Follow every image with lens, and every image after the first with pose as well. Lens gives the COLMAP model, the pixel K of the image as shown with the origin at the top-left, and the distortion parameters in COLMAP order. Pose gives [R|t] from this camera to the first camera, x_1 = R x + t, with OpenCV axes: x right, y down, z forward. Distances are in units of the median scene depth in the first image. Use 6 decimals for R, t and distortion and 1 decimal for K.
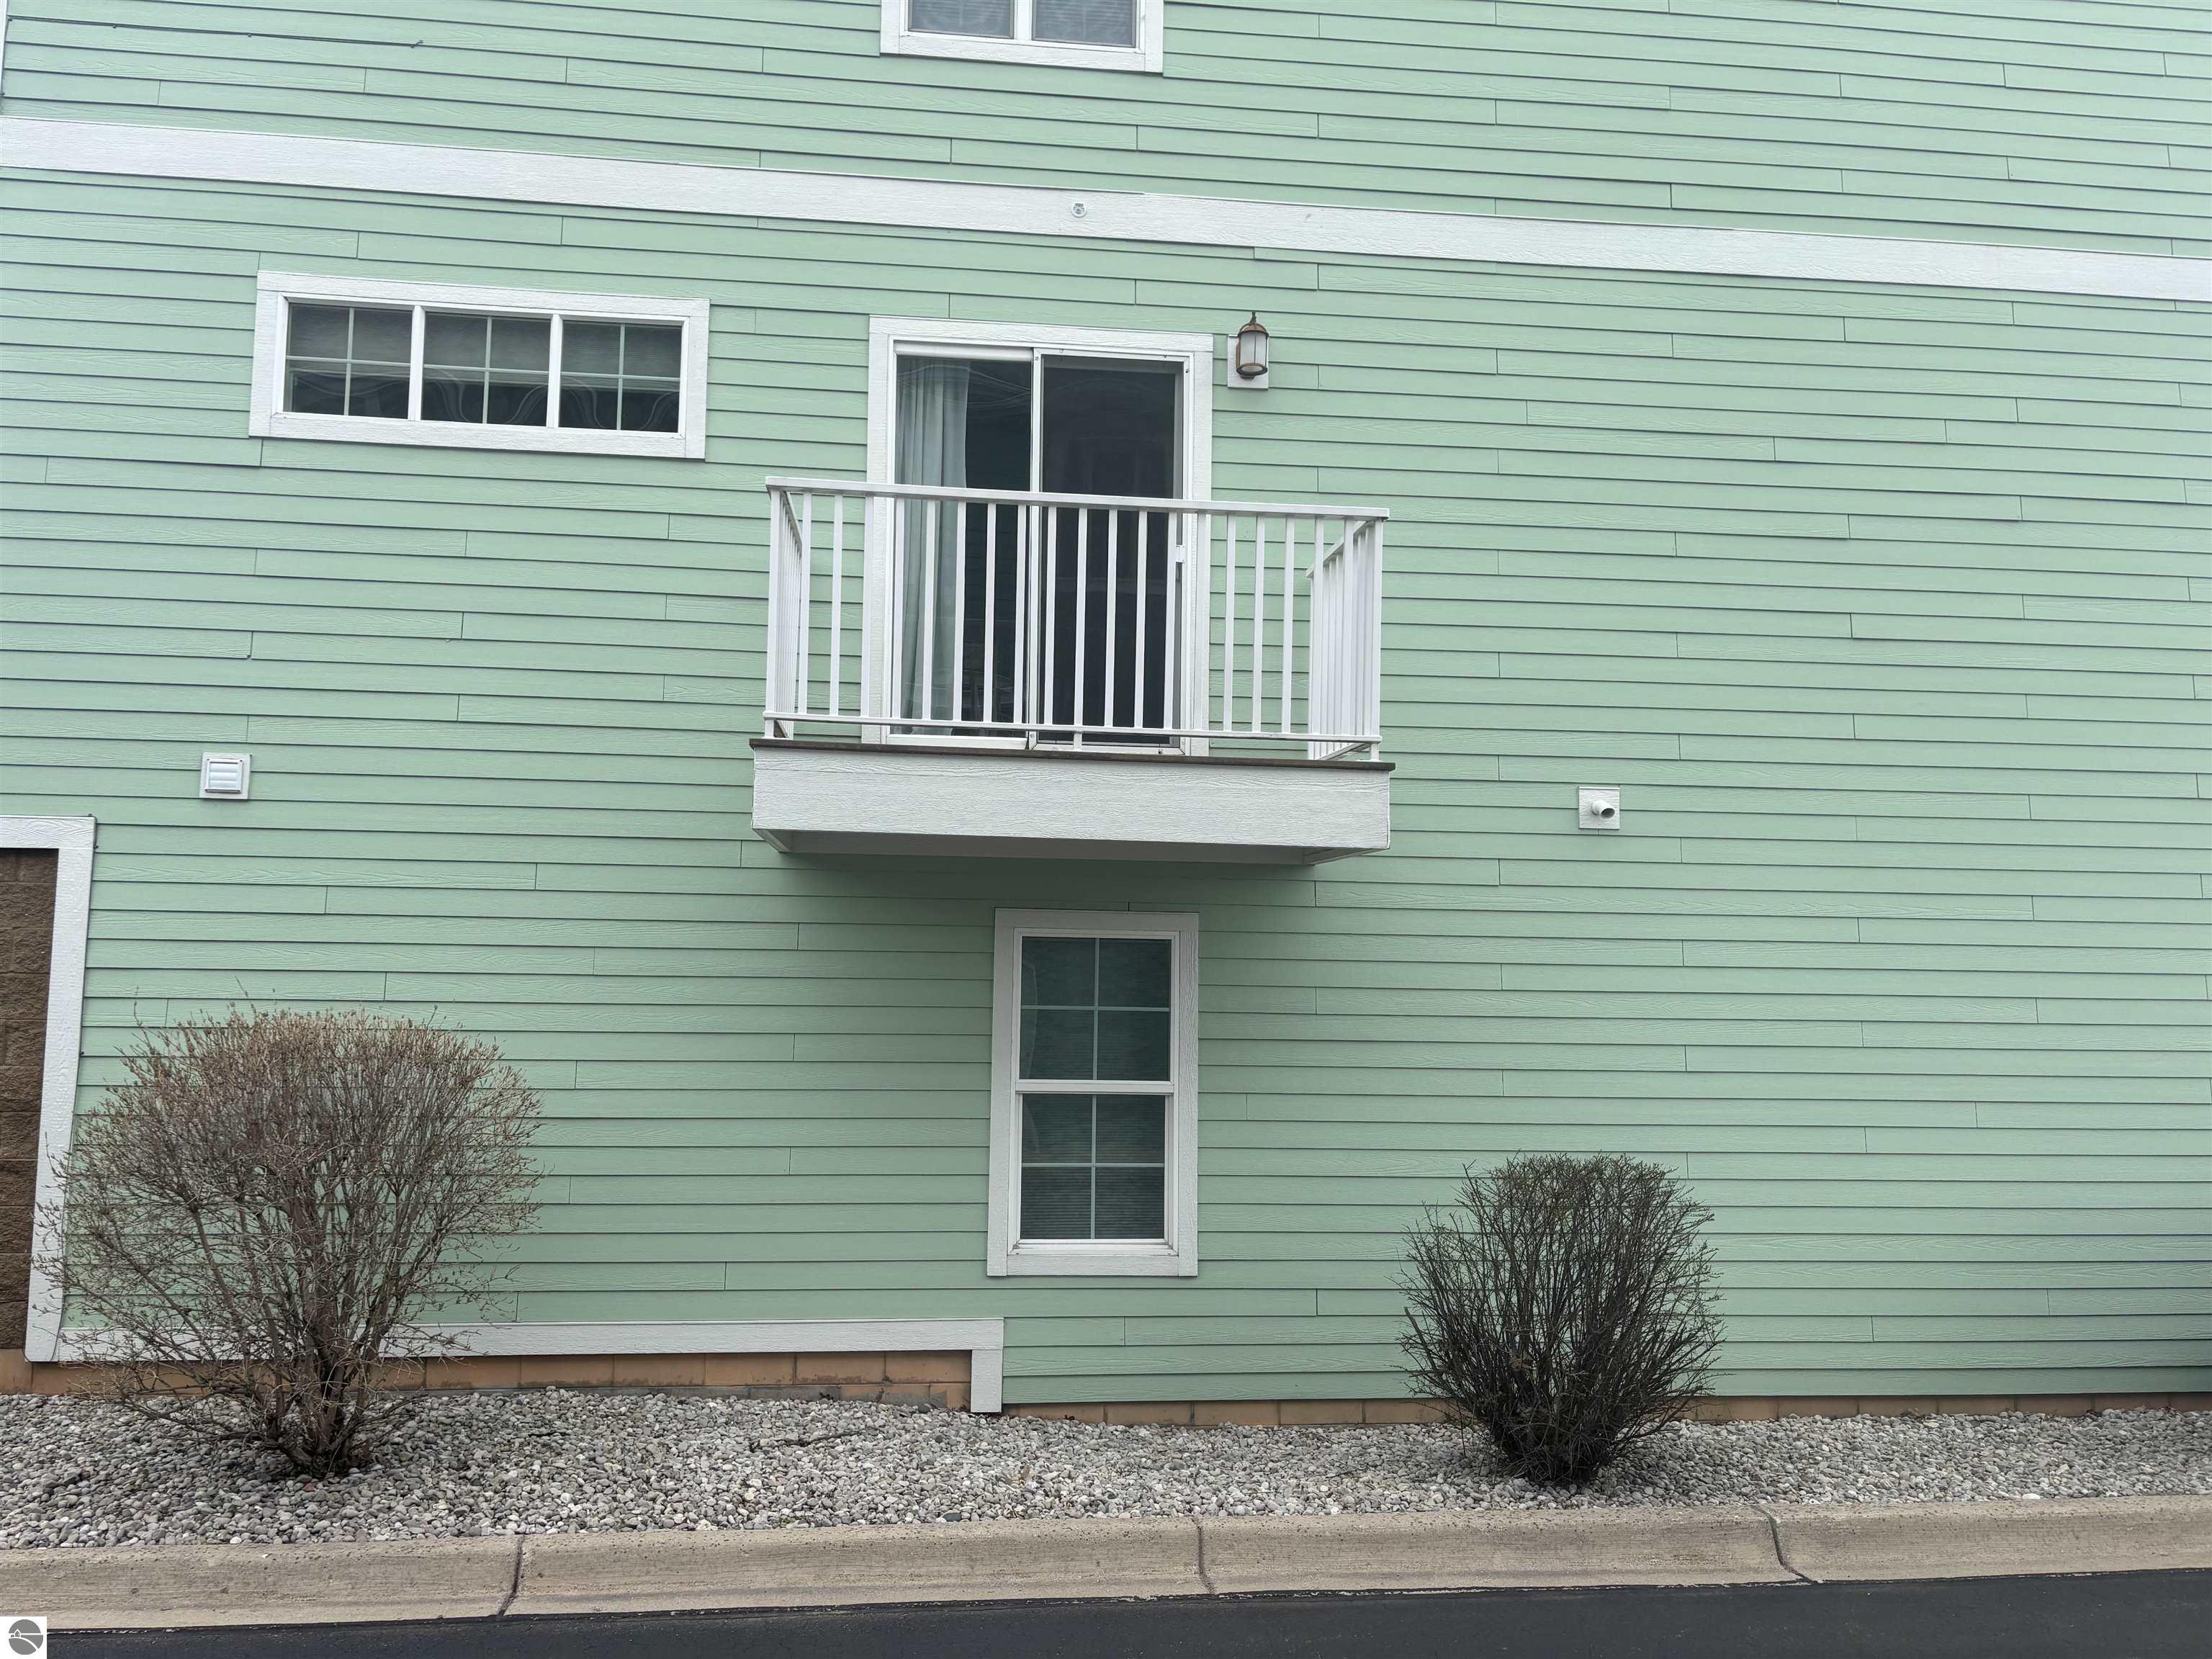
lens RADIAL K [[1684.7, 0, 1106.0], [0, 1684.7, 829.5], [0, 0, 1]] dist [0.074381, -0.107045]
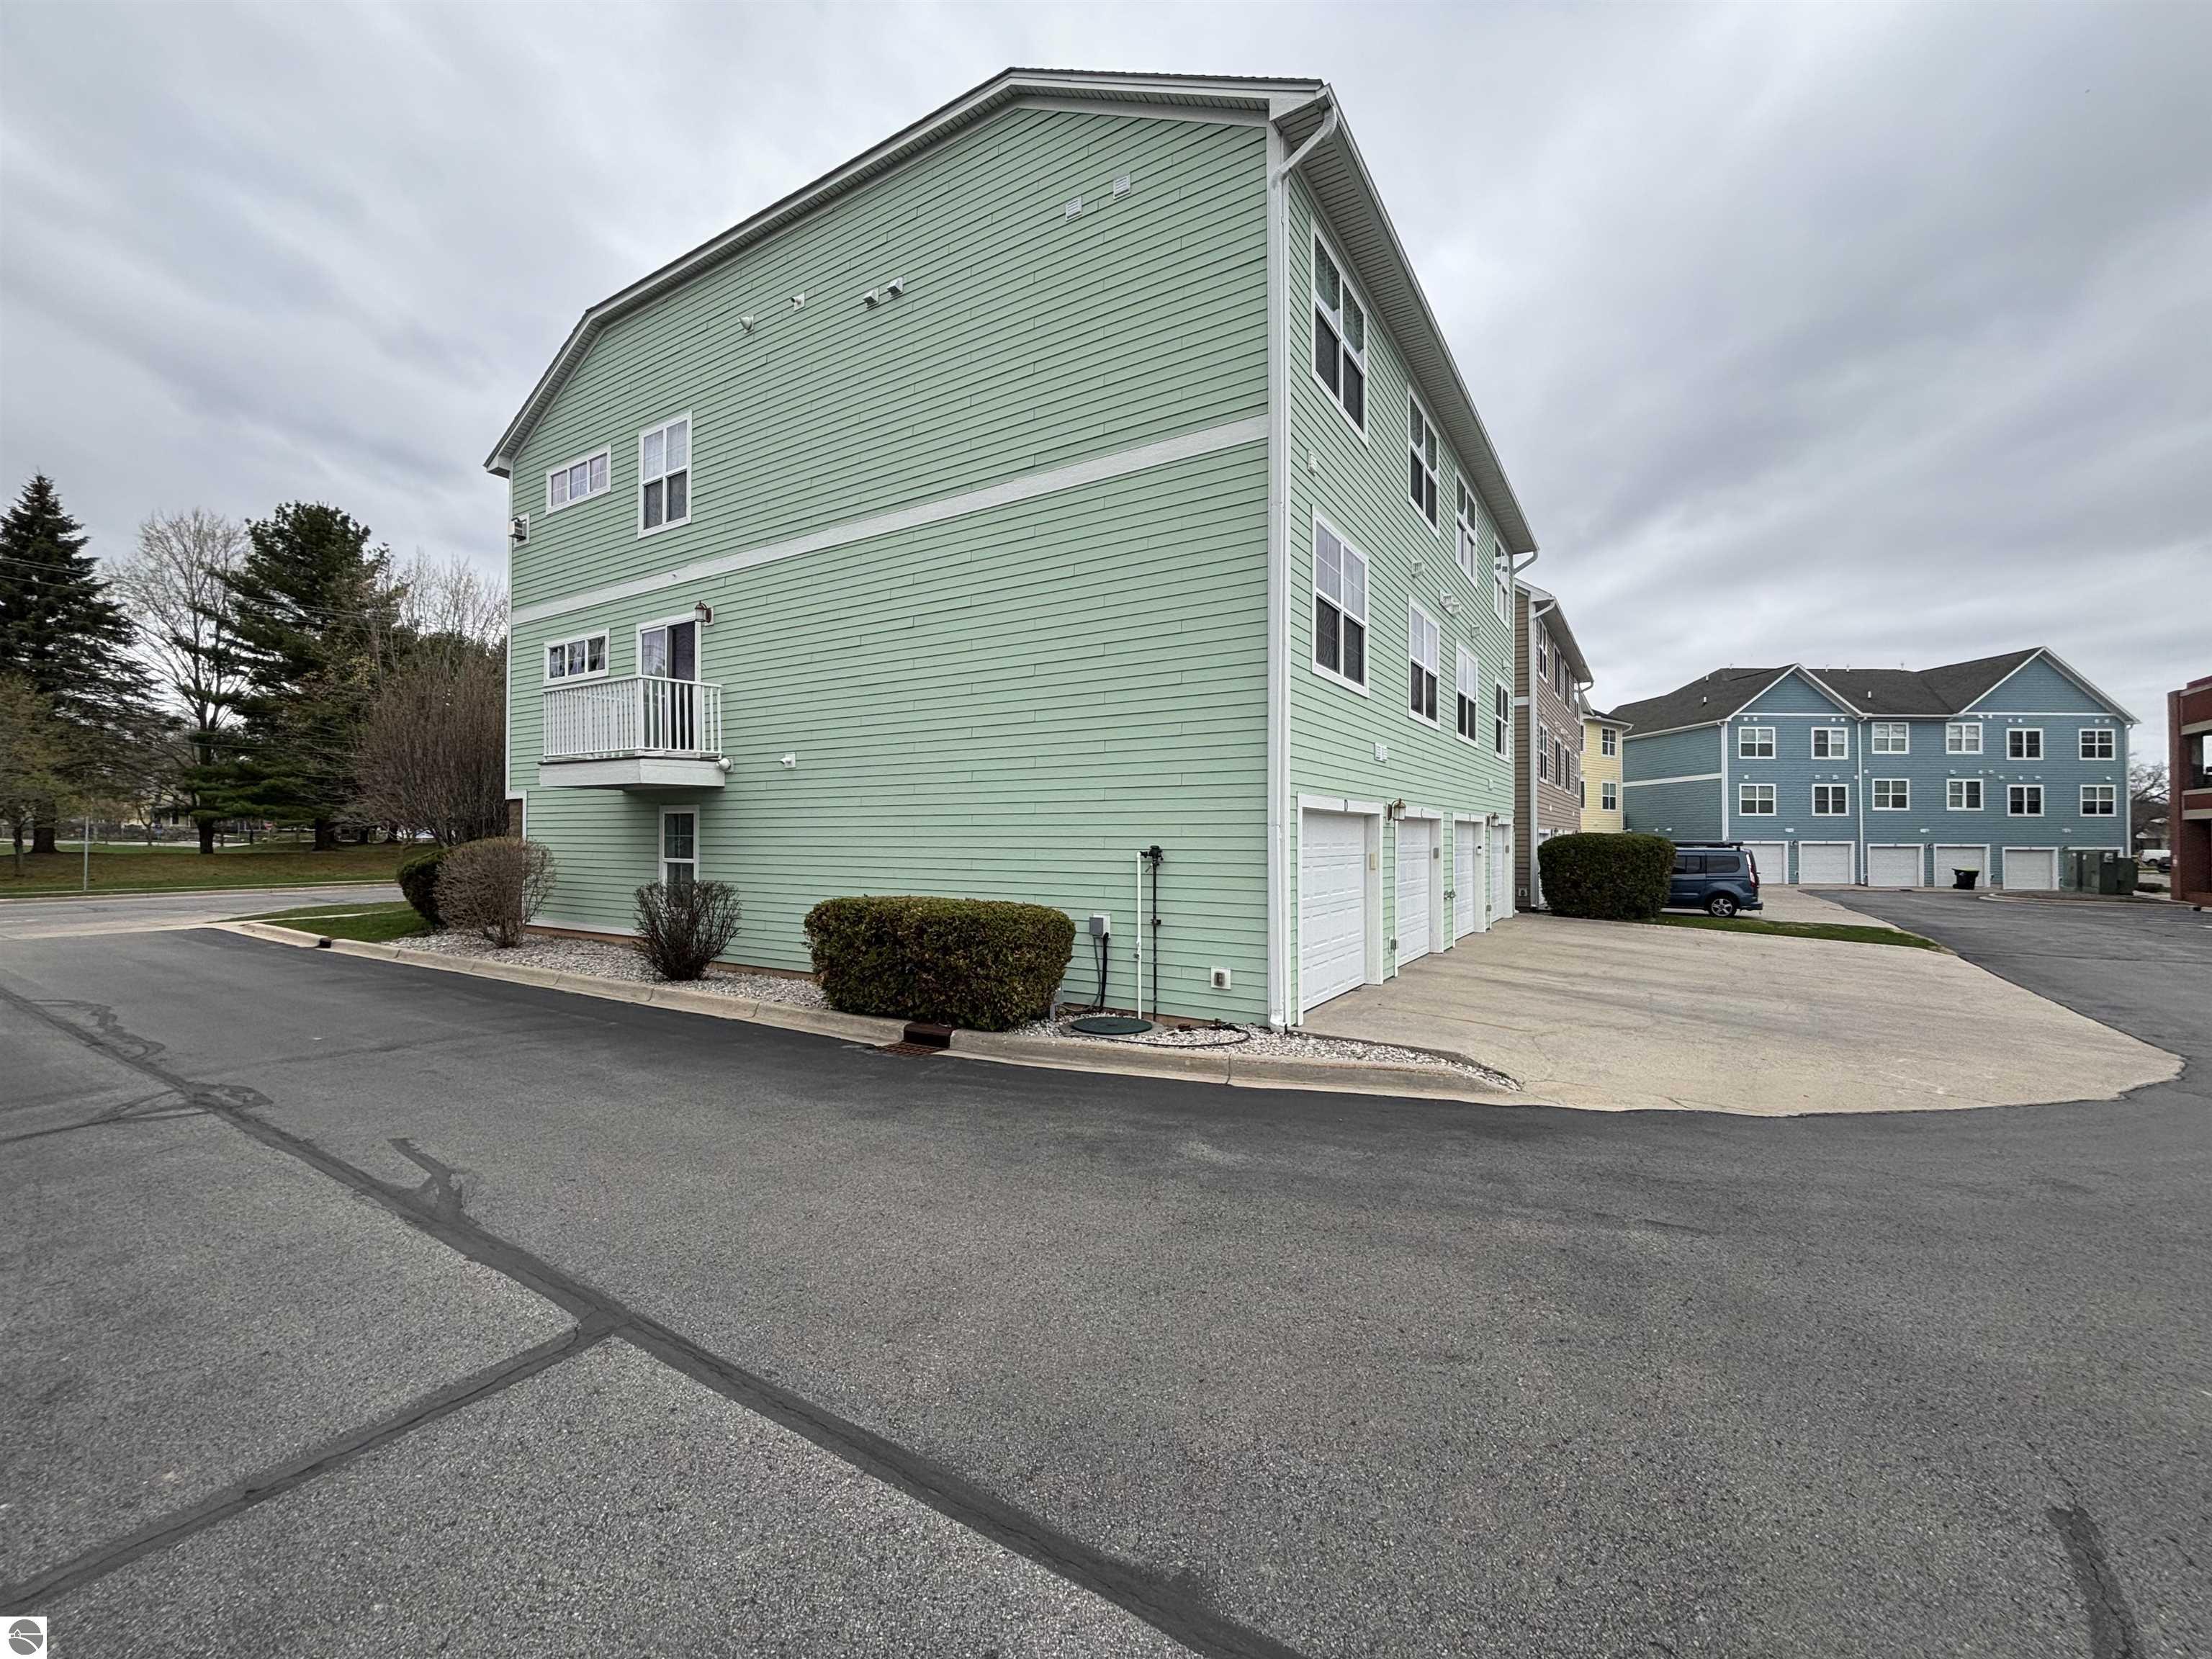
lens RADIAL K [[910.1, 0, 1106.0], [0, 910.1, 829.5], [0, 0, 1]] dist [0.001184, 0.000380]
pose [[0.783243, -0.016293, -0.621502, 1.617182], [0.071169, 0.995435, 0.063594, 0.041245], [0.617628, -0.094042, 0.780827, 0.155844]]
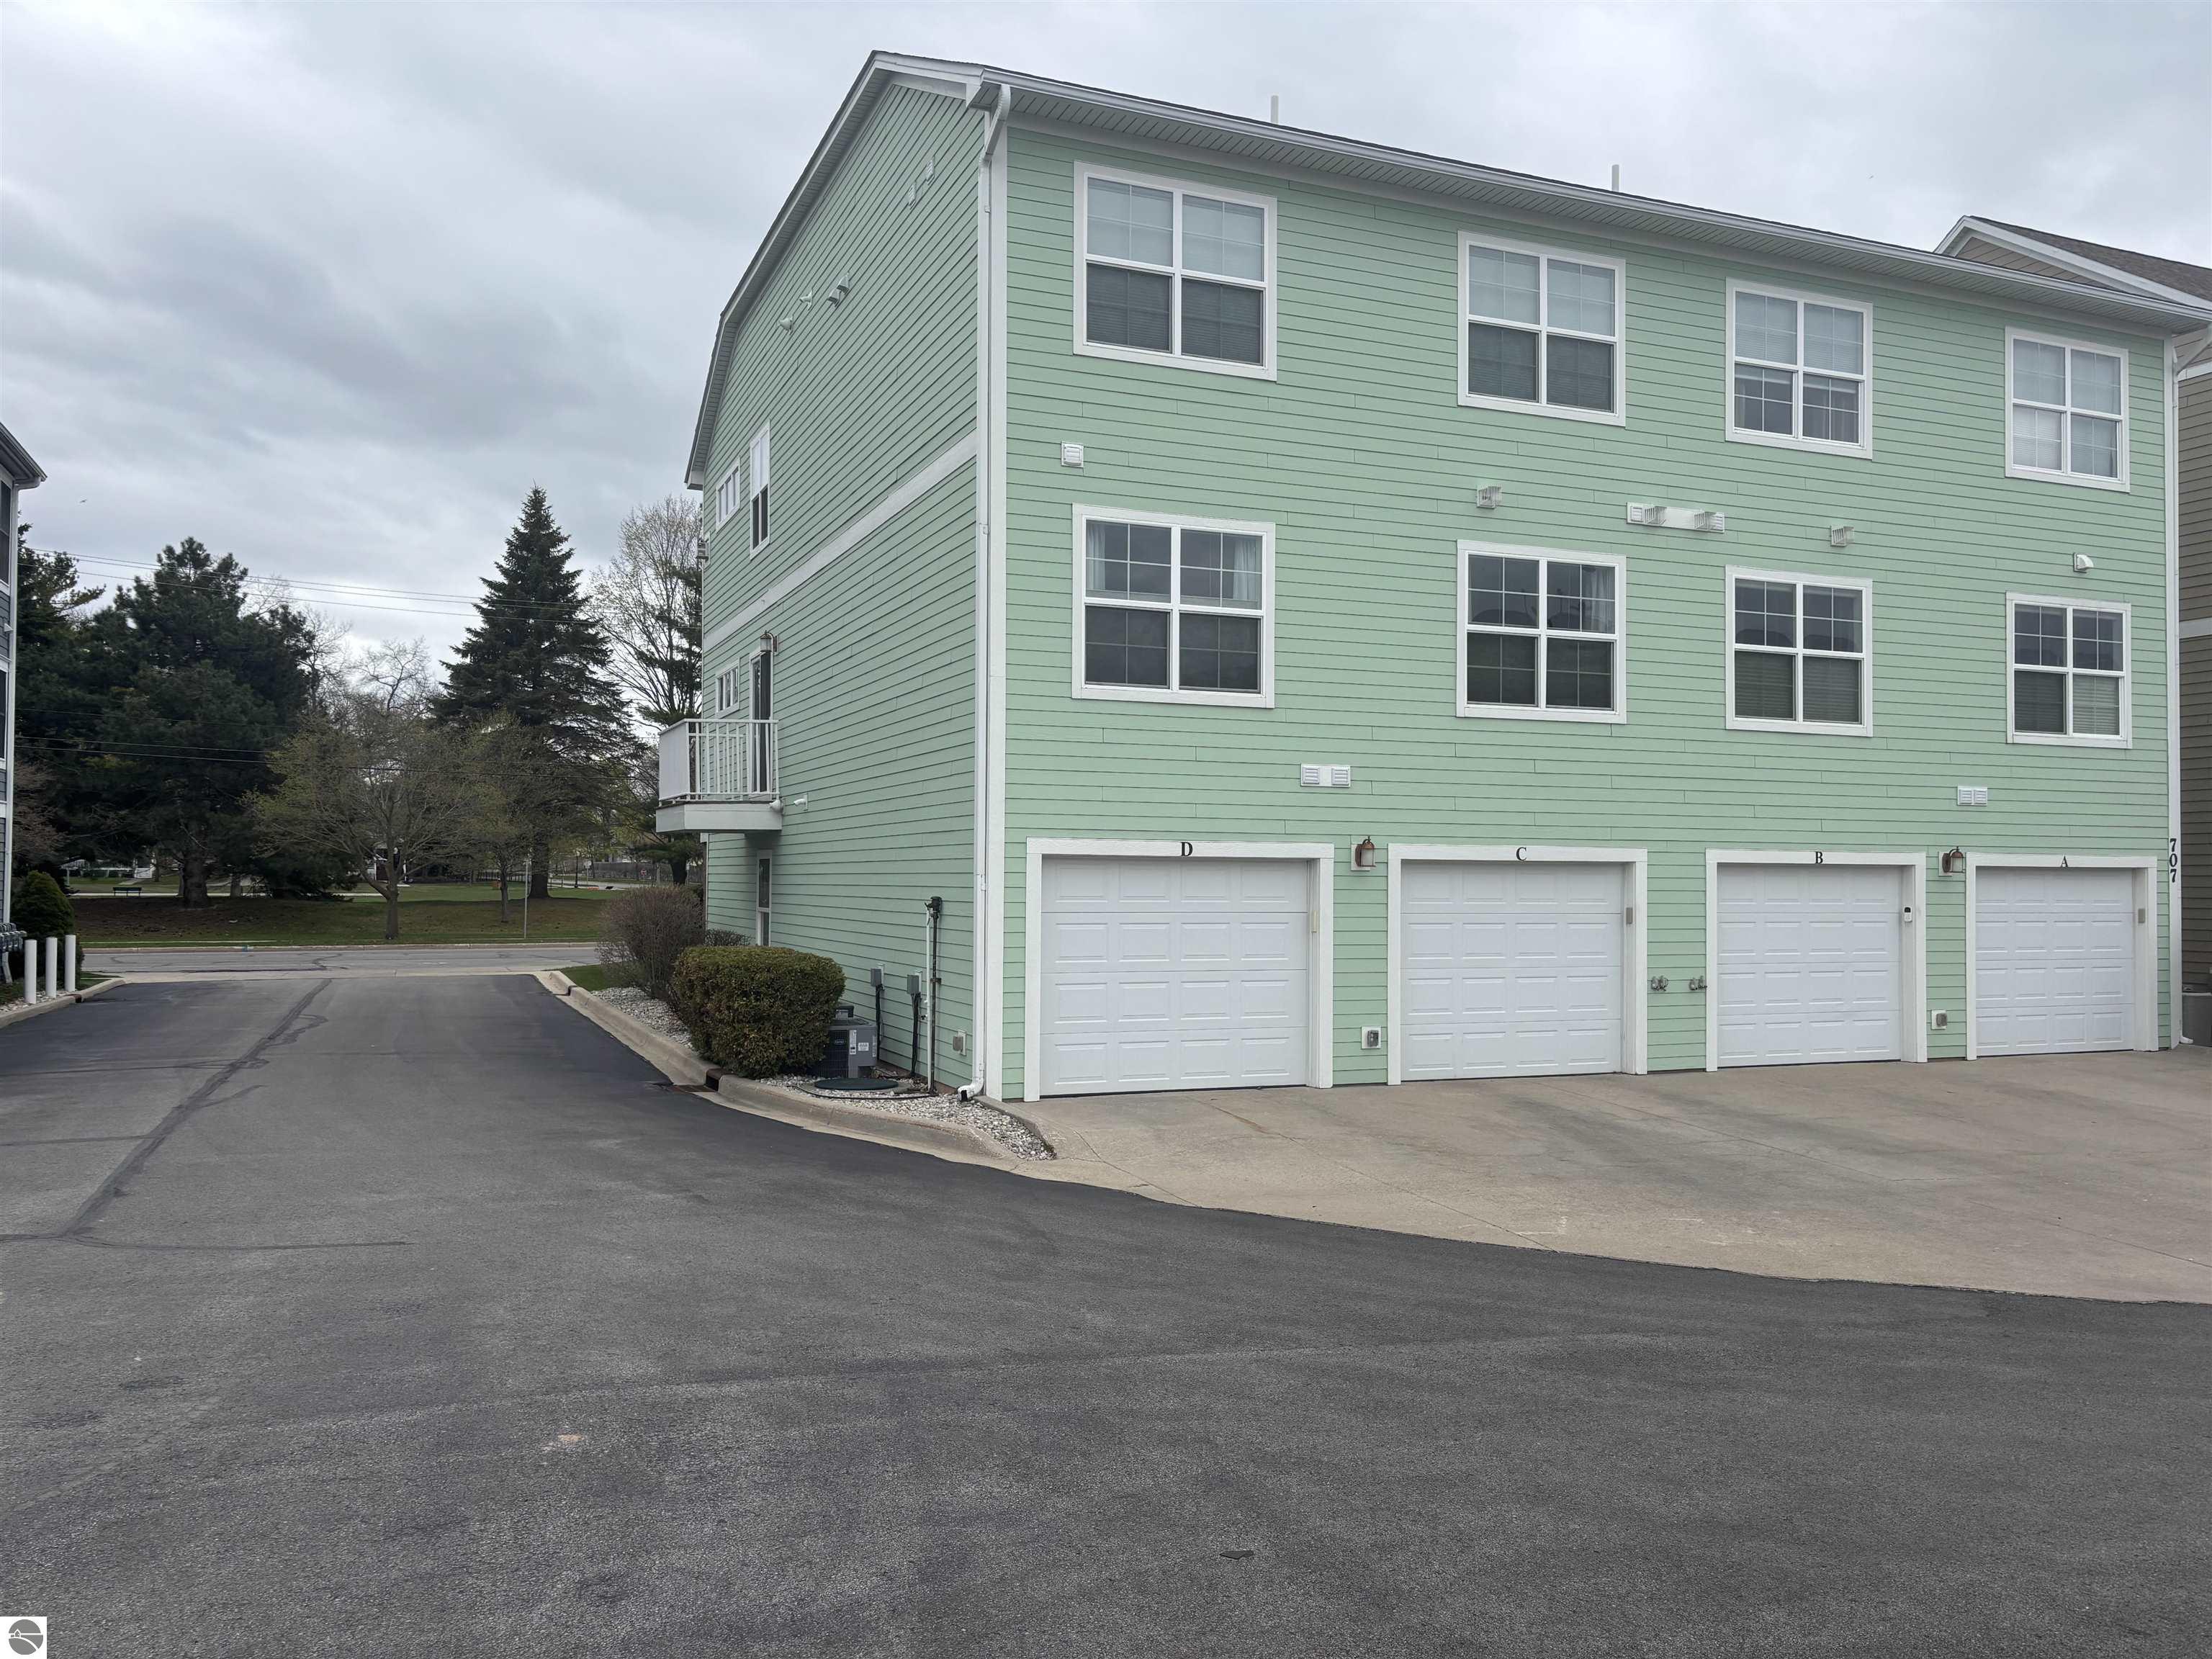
lens RADIAL K [[1698.2, 0, 1107.8], [0, 1698.2, 843.0], [0, 0, 1]] dist [0.111123, -0.263817]
pose [[0.278746, -0.031177, -0.959859, 2.867010], [0.098495, 0.995131, -0.003720, 0.102231], [0.955301, -0.093505, 0.280460, 0.719249]]
